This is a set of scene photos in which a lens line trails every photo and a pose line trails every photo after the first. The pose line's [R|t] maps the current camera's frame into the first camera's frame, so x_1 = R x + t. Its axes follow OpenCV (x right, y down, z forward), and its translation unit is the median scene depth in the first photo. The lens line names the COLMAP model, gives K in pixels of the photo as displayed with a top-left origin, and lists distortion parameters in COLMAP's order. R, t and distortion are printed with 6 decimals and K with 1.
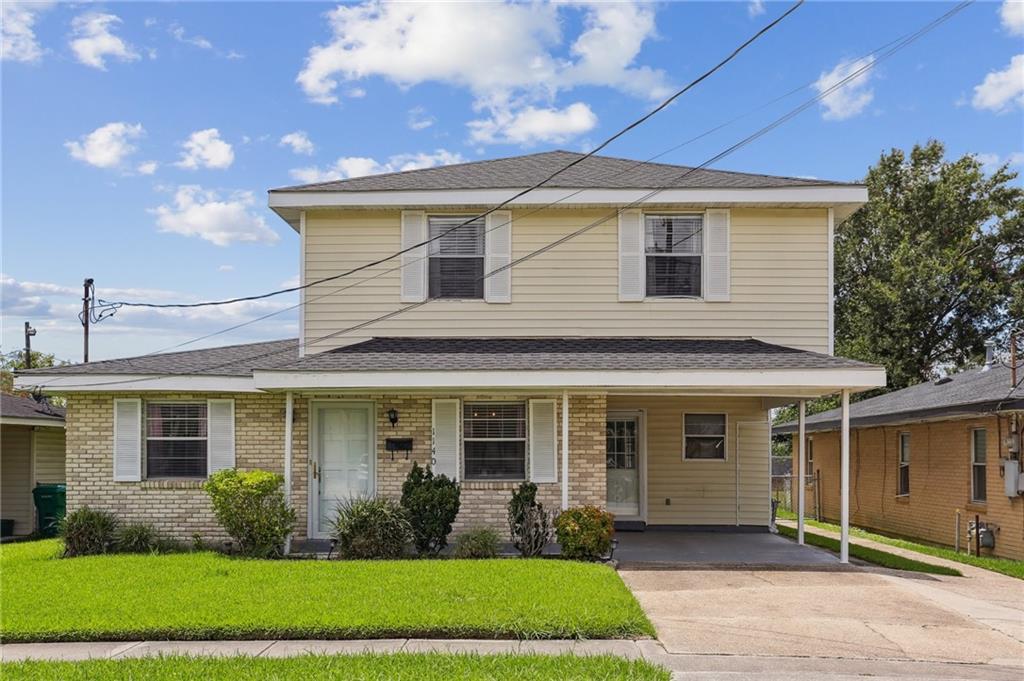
lens RADIAL K [[1115.6, 0, 509.1], [0, 1115.6, 381.2], [0, 0, 1]] dist [-0.013879, 0.008374]
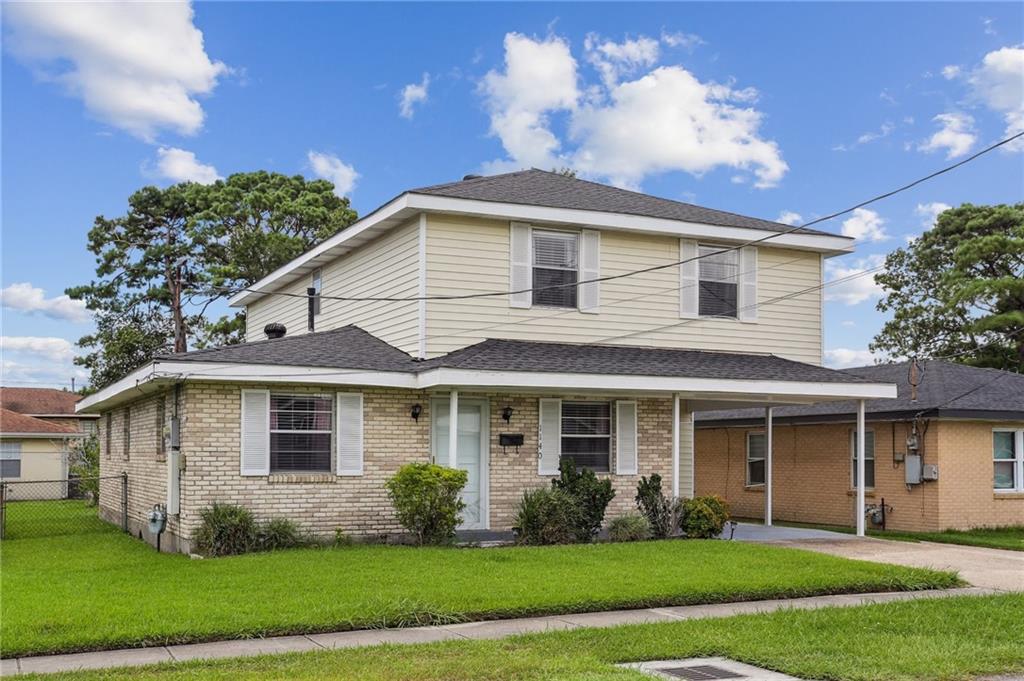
lens RADIAL K [[1134.1, 0, 512.0], [0, 1134.1, 340.5], [0, 0, 1]] dist [-0.018394, -0.039527]
pose [[0.893506, 0.047876, 0.446491, -0.585423], [-0.035866, 0.998732, -0.035315, -0.000053], [-0.447616, 0.015540, 0.894091, 0.024039]]
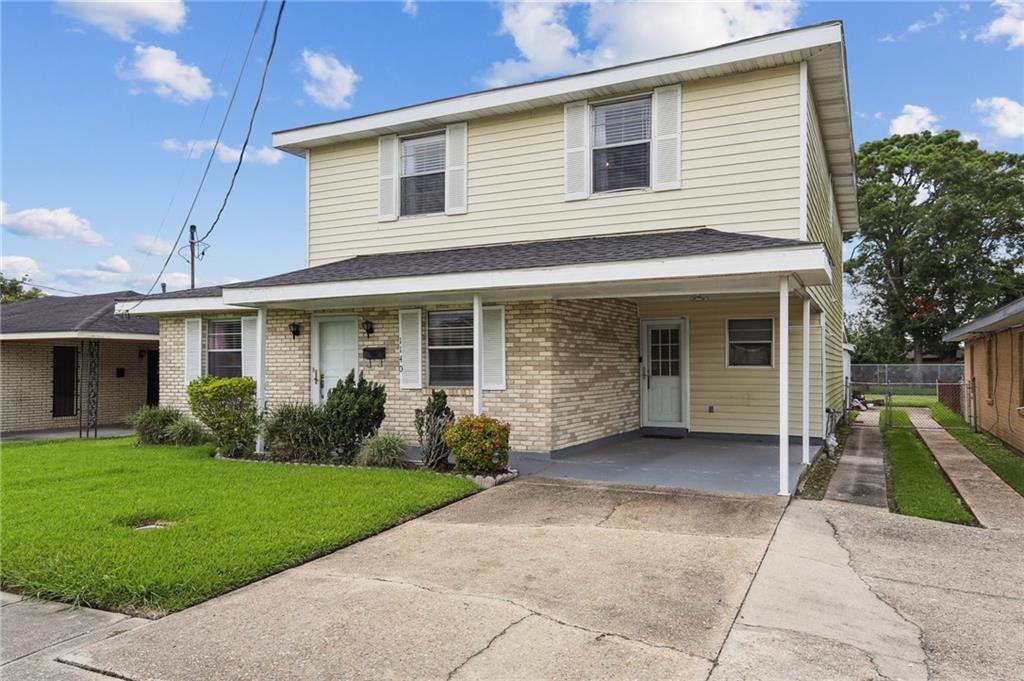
lens RADIAL K [[731.4, 0, 514.9], [0, 731.4, 320.6], [0, 0, 1]] dist [0.040699, -0.000816]
pose [[0.906500, -0.029183, -0.421195, 0.321891], [0.031749, 0.999495, -0.000922, 0.030154], [0.421010, -0.012537, 0.906969, 0.412961]]
